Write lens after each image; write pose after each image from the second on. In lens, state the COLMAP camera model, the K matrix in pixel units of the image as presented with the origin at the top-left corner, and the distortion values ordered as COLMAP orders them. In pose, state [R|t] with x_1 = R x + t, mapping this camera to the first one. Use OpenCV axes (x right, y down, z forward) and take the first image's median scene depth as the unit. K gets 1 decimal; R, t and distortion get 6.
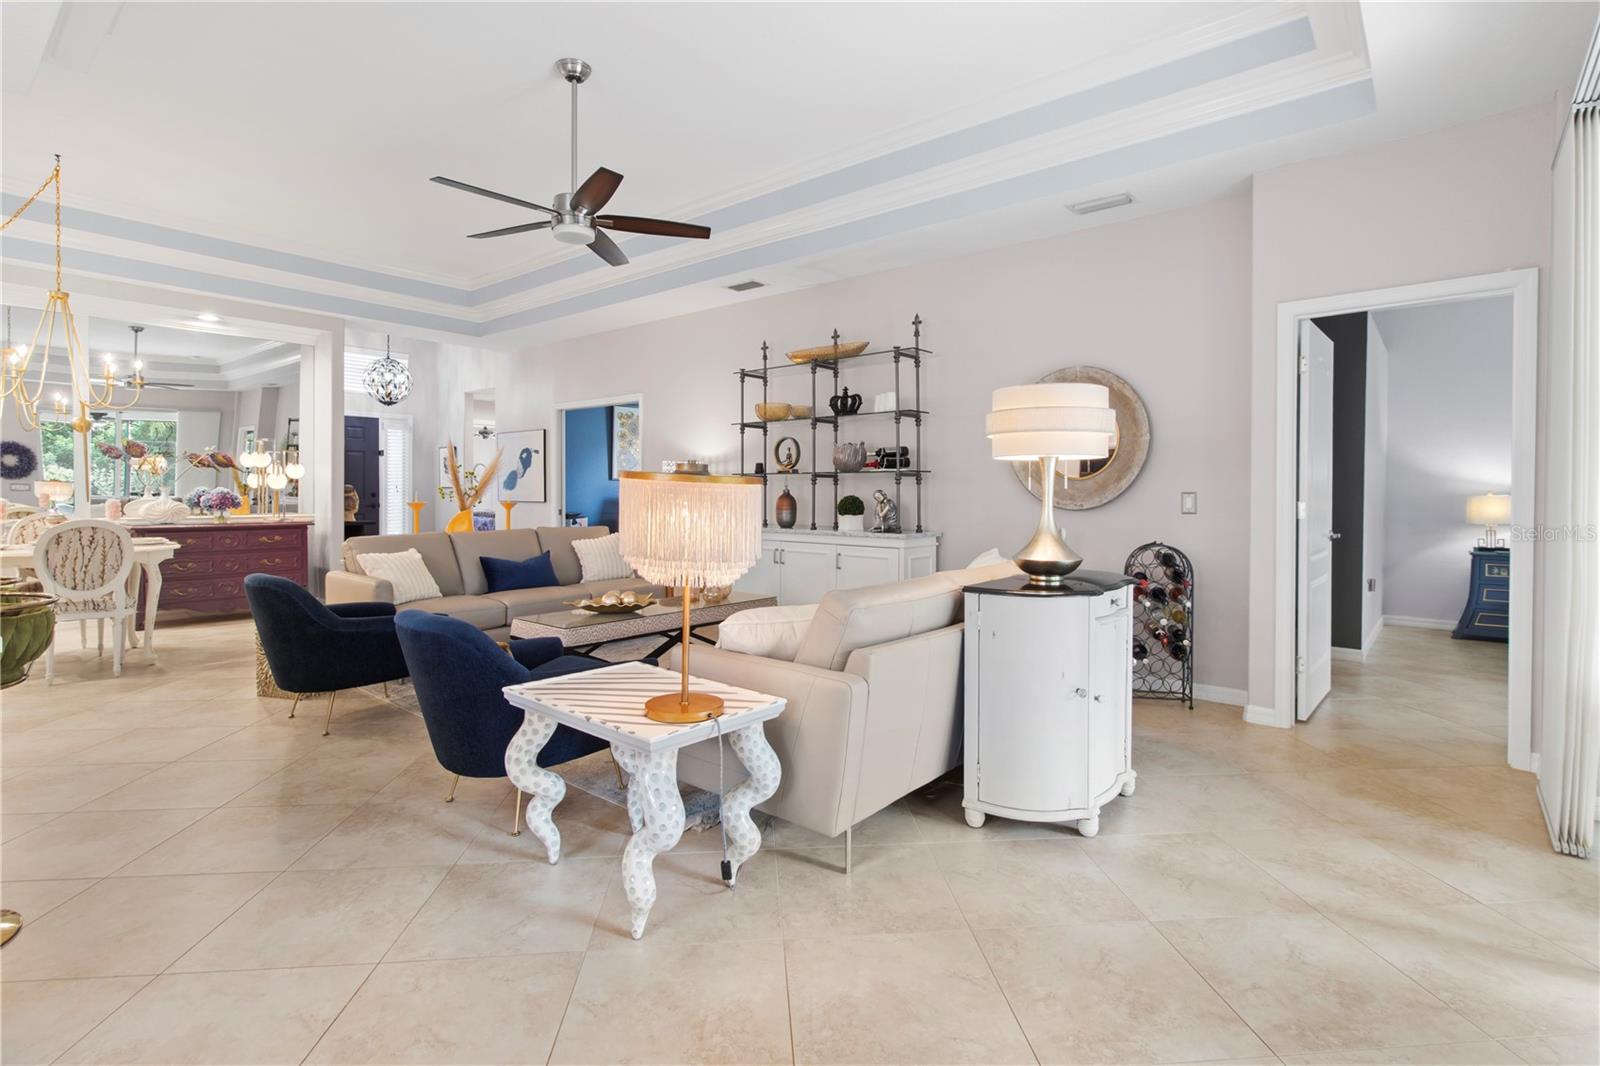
lens RADIAL K [[762.6, 0, 806.3], [0, 762.6, 499.5], [0, 0, 1]] dist [-0.000536, -0.000912]
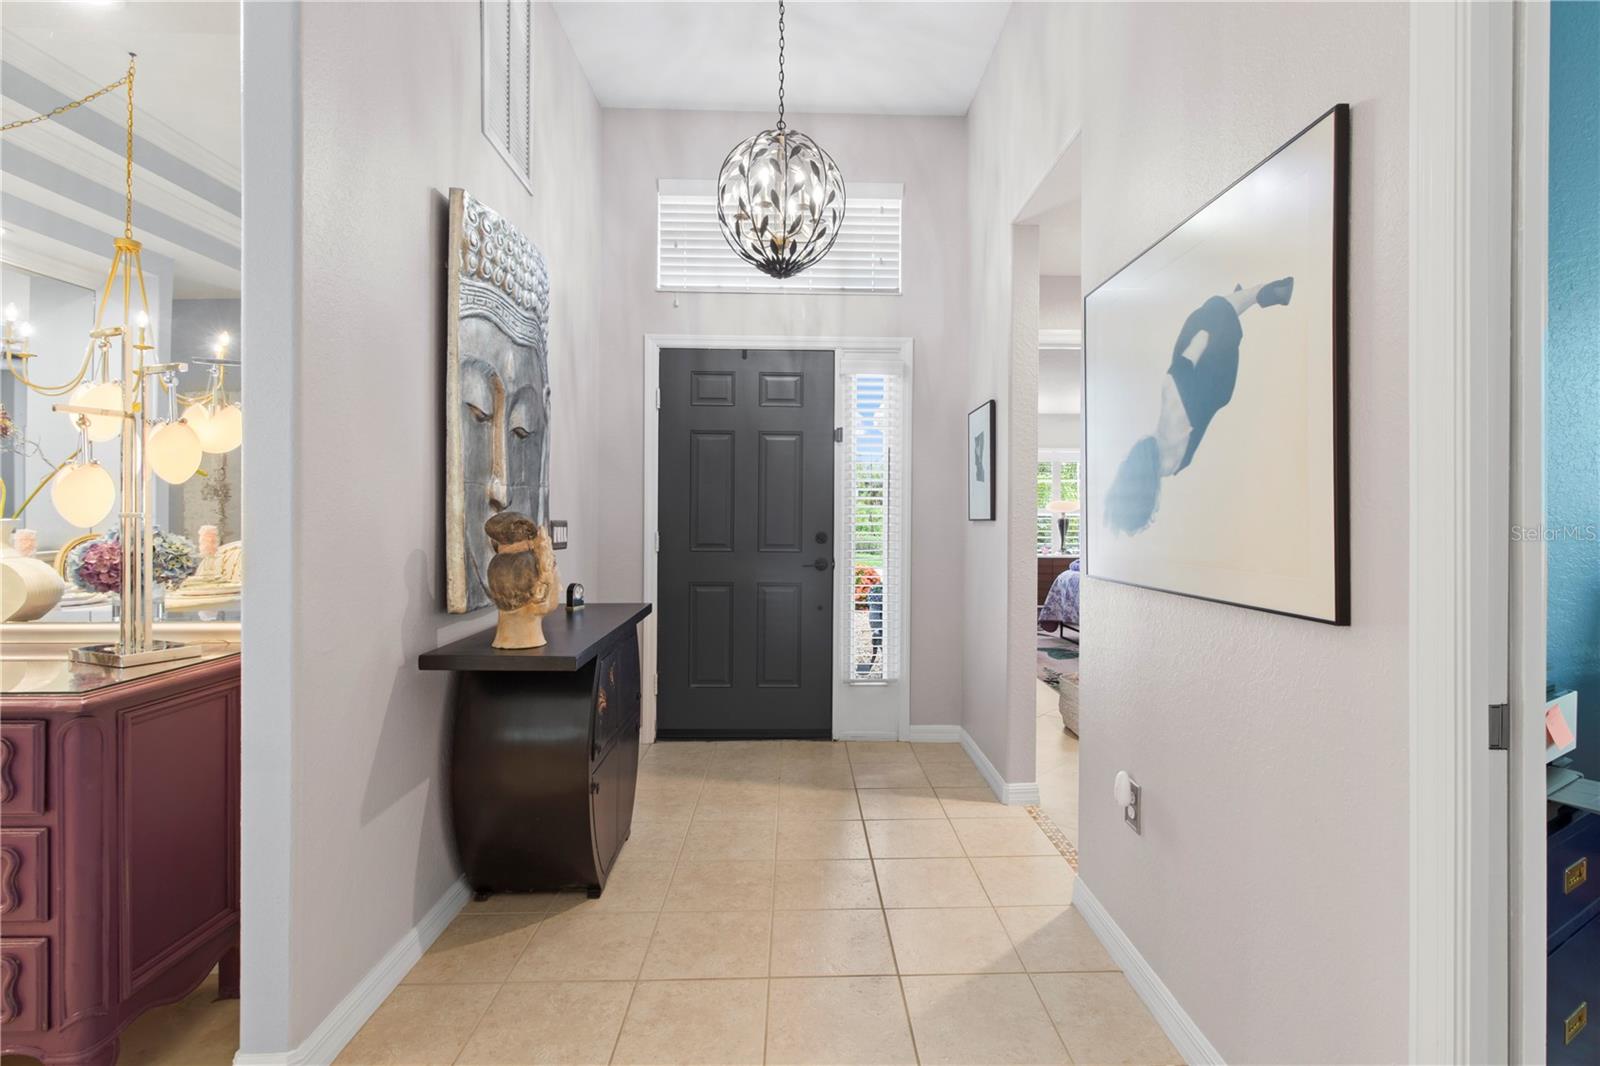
lens RADIAL K [[762.6, 0, 806.3], [0, 762.6, 499.5], [0, 0, 1]] dist [-0.000536, -0.000912]
pose [[0.650500, -0.016268, -0.759332, -0.293905], [-0.012011, 0.999425, -0.031701, -0.015295], [0.759411, 0.029742, 0.649931, 0.814657]]
